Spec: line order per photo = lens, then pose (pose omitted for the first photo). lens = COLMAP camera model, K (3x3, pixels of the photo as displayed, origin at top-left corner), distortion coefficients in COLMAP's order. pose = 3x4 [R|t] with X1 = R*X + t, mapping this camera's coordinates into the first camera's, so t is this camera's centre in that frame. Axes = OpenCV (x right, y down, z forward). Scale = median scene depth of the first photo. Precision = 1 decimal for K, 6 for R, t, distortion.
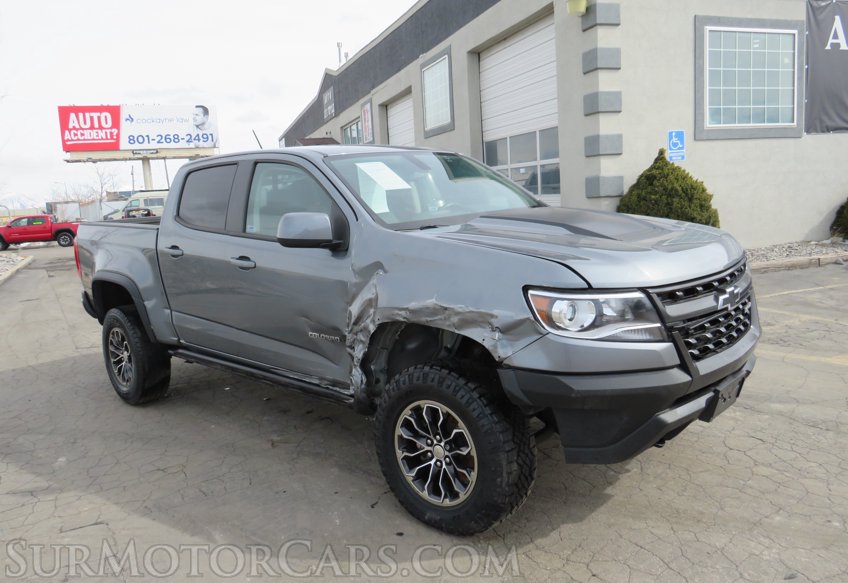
lens RADIAL K [[655.0, 0, 428.7], [0, 655.0, 282.2], [0, 0, 1]] dist [-0.020119, -0.000366]
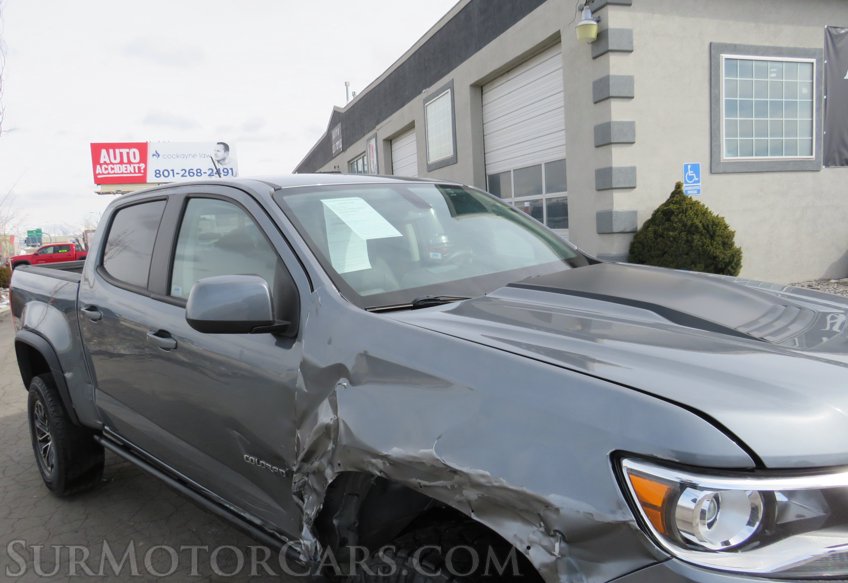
lens RADIAL K [[598.9, 0, 425.1], [0, 598.9, 286.5], [0, 0, 1]] dist [-0.029936, 0.014626]
pose [[0.999937, 0.003871, -0.010493, 0.001930], [-0.004175, 0.999568, -0.029107, -0.027302], [0.010375, 0.029149, 0.999521, 0.141409]]
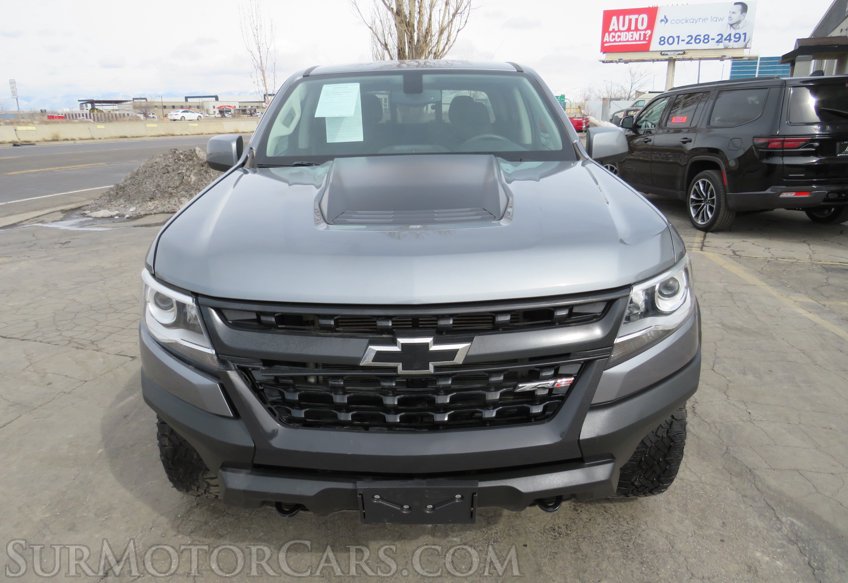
lens RADIAL K [[598.9, 0, 420.0], [0, 598.9, 291.4], [0, 0, 1]] dist [-0.029936, 0.014626]
pose [[0.685332, 0.262782, -0.679165, 0.232399], [-0.132779, 0.962081, 0.238264, -0.044095], [0.716024, -0.073111, 0.694237, 0.187890]]
